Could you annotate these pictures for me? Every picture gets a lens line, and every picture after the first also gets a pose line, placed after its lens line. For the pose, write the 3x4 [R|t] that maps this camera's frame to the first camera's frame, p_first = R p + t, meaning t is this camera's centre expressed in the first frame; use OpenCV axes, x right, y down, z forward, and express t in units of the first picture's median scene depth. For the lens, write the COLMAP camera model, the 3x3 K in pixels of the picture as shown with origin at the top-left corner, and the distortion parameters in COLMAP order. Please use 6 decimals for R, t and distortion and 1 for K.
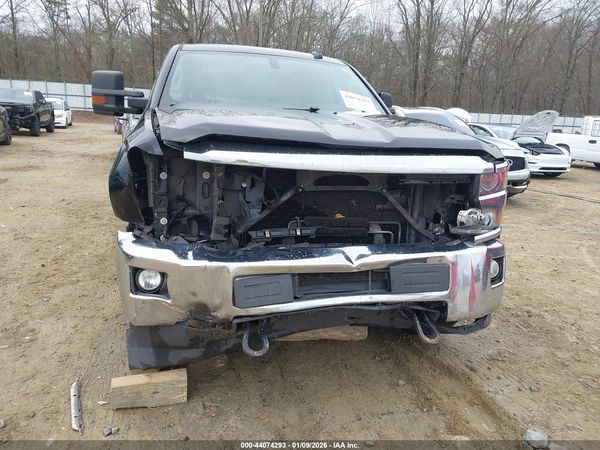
lens RADIAL K [[463.2, 0, 297.6], [0, 463.2, 225.1], [0, 0, 1]] dist [0.003527, 0.006054]
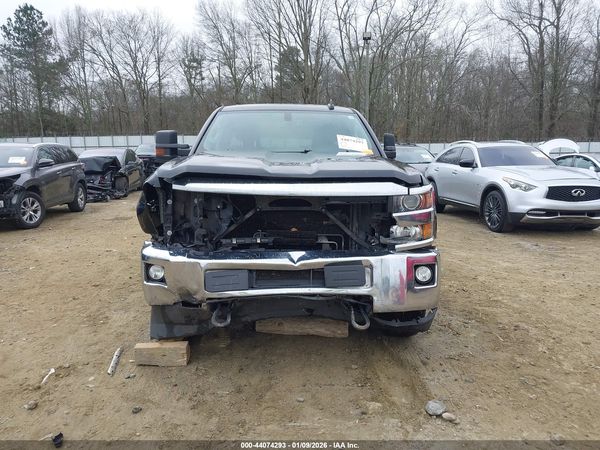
lens RADIAL K [[463.2, 0, 297.6], [0, 463.2, 225.1], [0, 0, 1]] dist [0.003527, 0.006054]
pose [[0.967882, -0.008519, -0.251261, 0.448275], [-0.012679, 0.996500, -0.082624, 0.079149], [0.251085, 0.083156, 0.964386, -0.292337]]
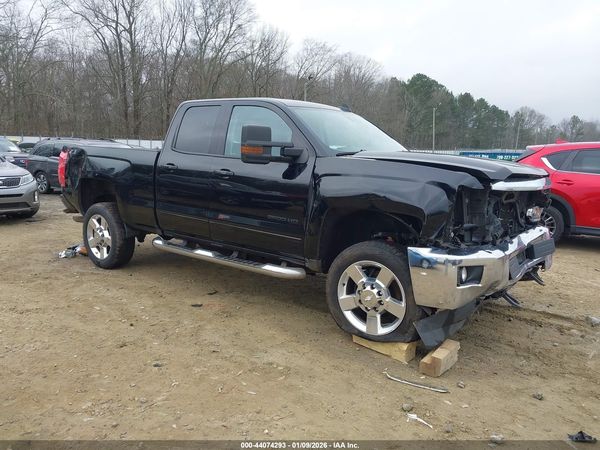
lens RADIAL K [[461.0, 0, 289.3], [0, 461.0, 226.1], [0, 0, 1]] dist [0.006574, 0.003860]
pose [[0.821591, -0.121510, 0.556978, -1.474937], [0.151515, 0.988424, -0.007864, -0.099934], [-0.549574, 0.090851, 0.830490, 0.070258]]
